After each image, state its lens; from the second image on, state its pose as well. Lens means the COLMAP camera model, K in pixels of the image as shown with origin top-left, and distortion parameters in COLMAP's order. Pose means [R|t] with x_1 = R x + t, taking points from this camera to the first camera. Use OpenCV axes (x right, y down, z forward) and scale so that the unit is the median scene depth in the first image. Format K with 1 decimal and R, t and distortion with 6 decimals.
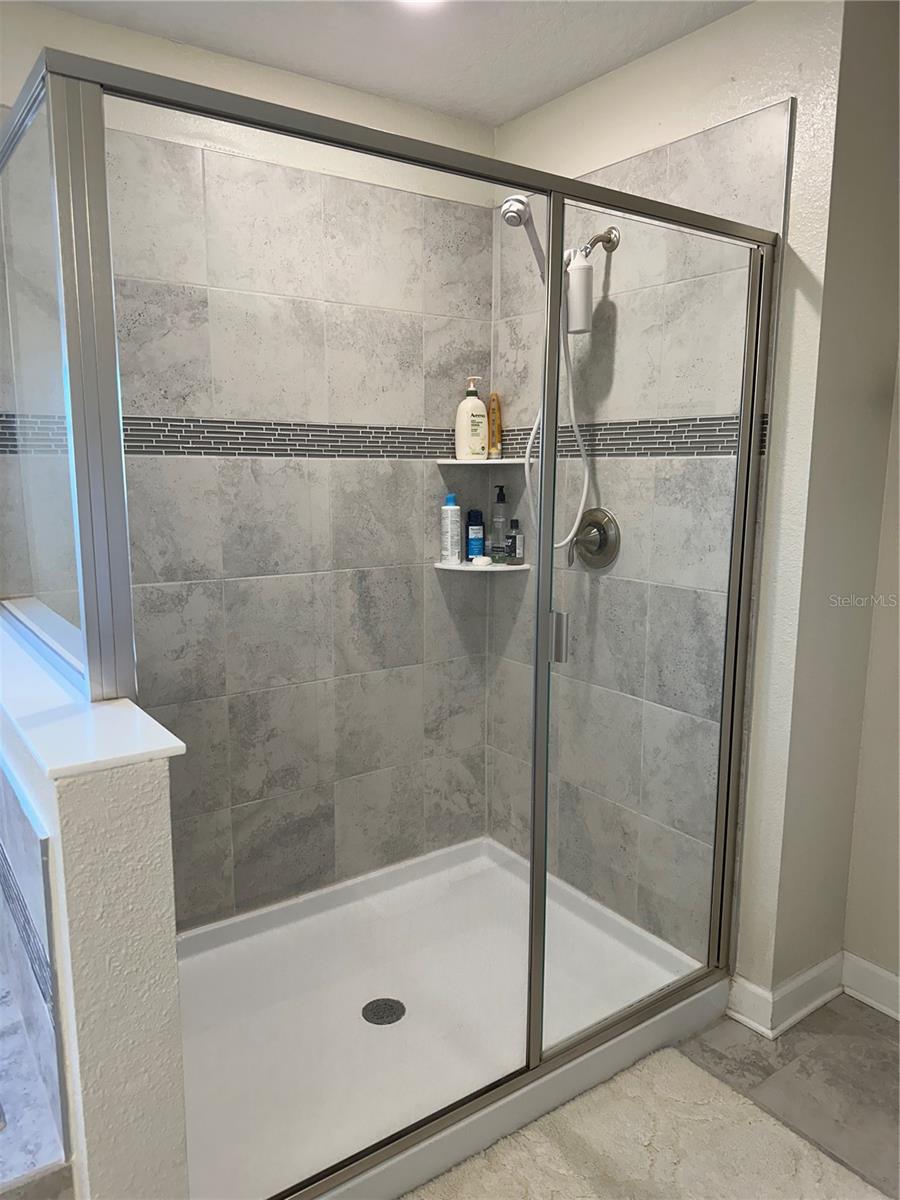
lens RADIAL K [[842.1, 0, 449.5], [0, 842.1, 604.4], [0, 0, 1]] dist [0.178258, -0.355361]
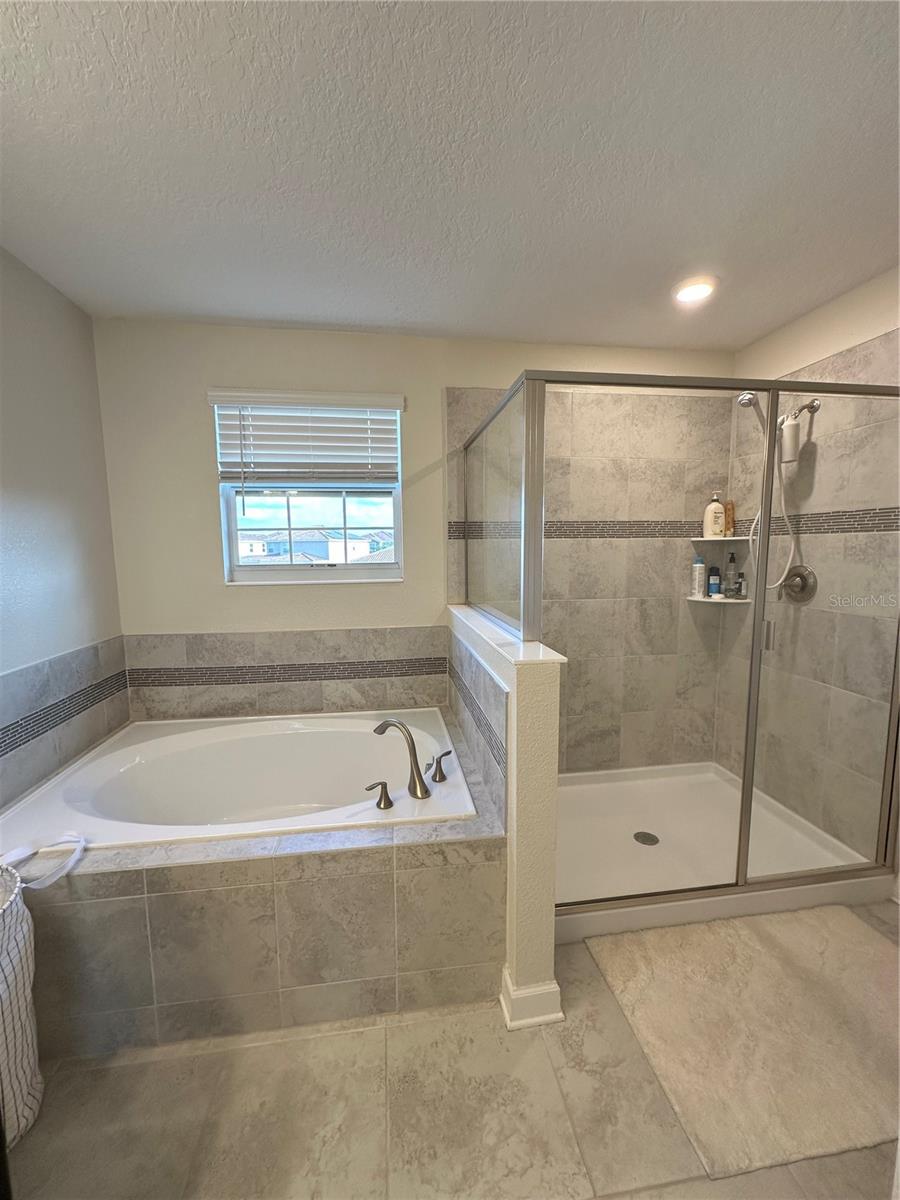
lens RADIAL K [[478.1, 0, 450.0], [0, 478.1, 600.0], [0, 0, 1]] dist [-0.000967, -0.000221]
pose [[0.890937, 0.038294, -0.452510, -0.006959], [-0.063721, 0.997122, -0.041076, 0.031339], [0.449635, 0.065431, 0.890813, -0.108633]]
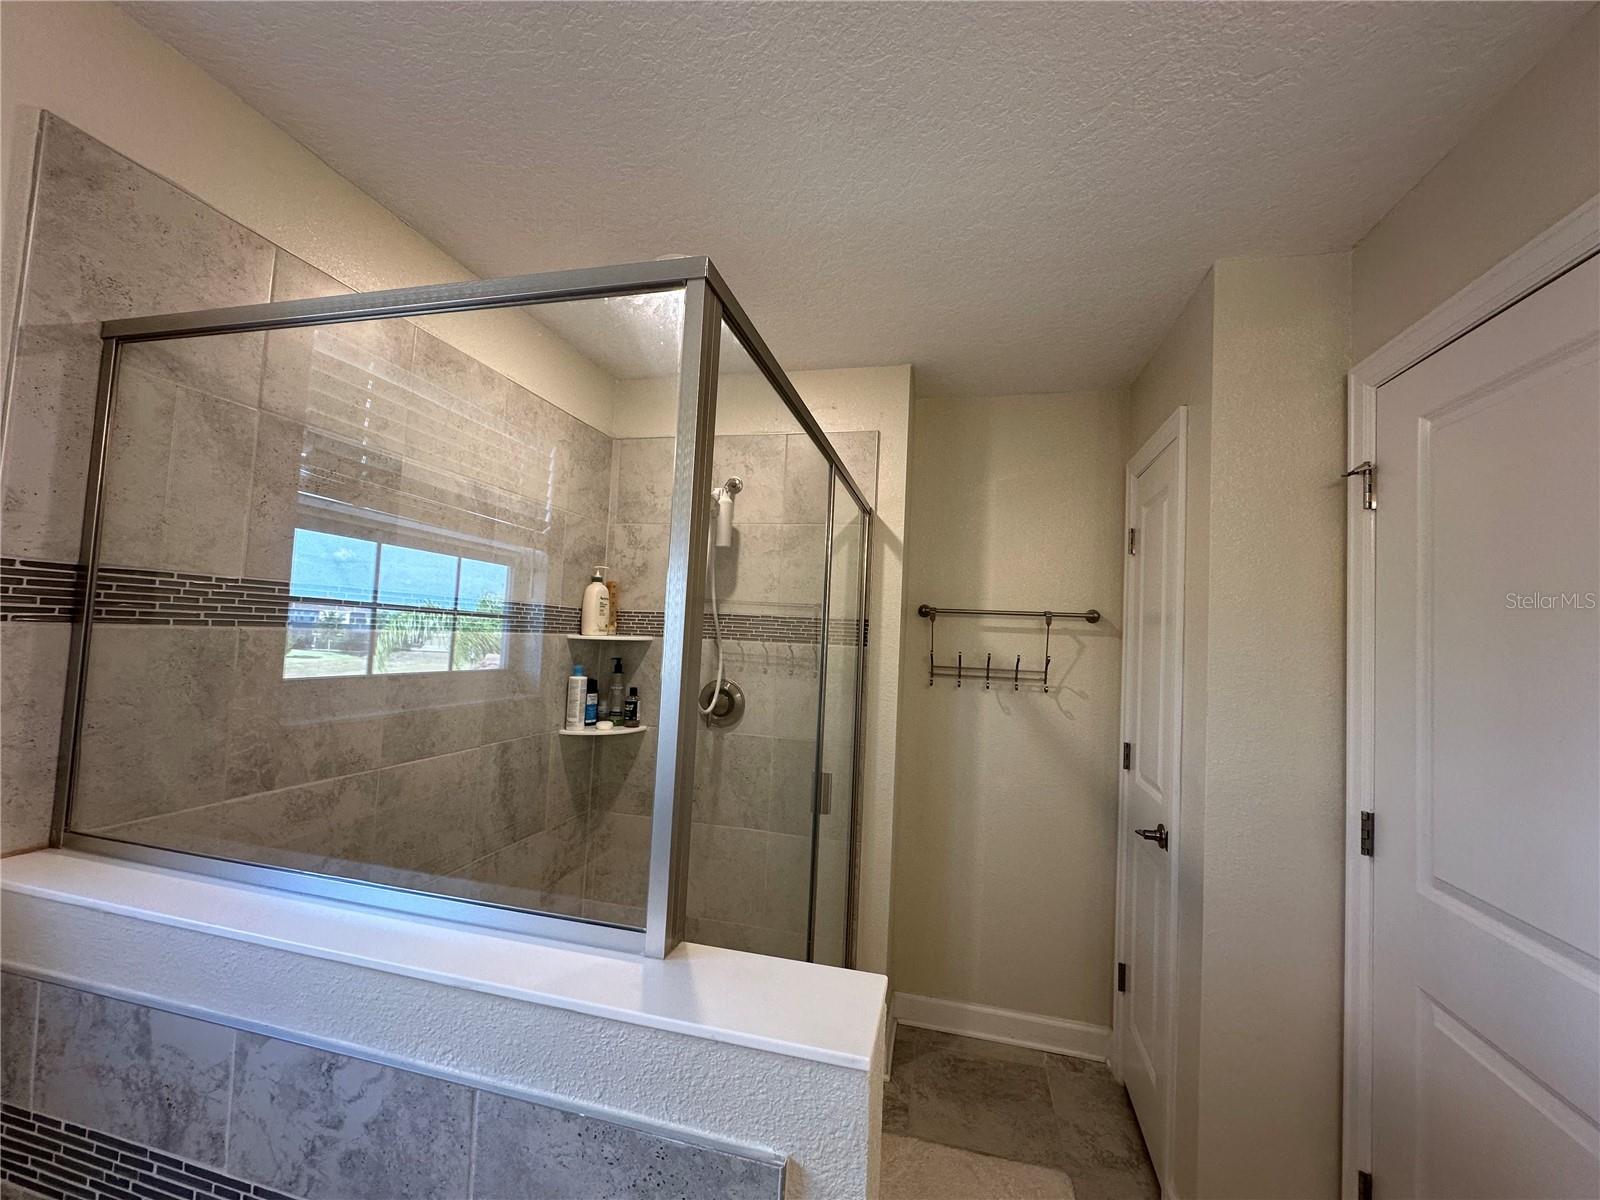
lens RADIAL K [[637.5, 0, 800.0], [0, 637.5, 600.0], [0, 0, 1]] dist [-0.000967, -0.000221]
pose [[0.754526, 0.066663, 0.652875, -0.346999], [0.066536, 0.981931, -0.177156, -0.050378], [-0.652888, 0.177109, 0.736457, 0.191170]]
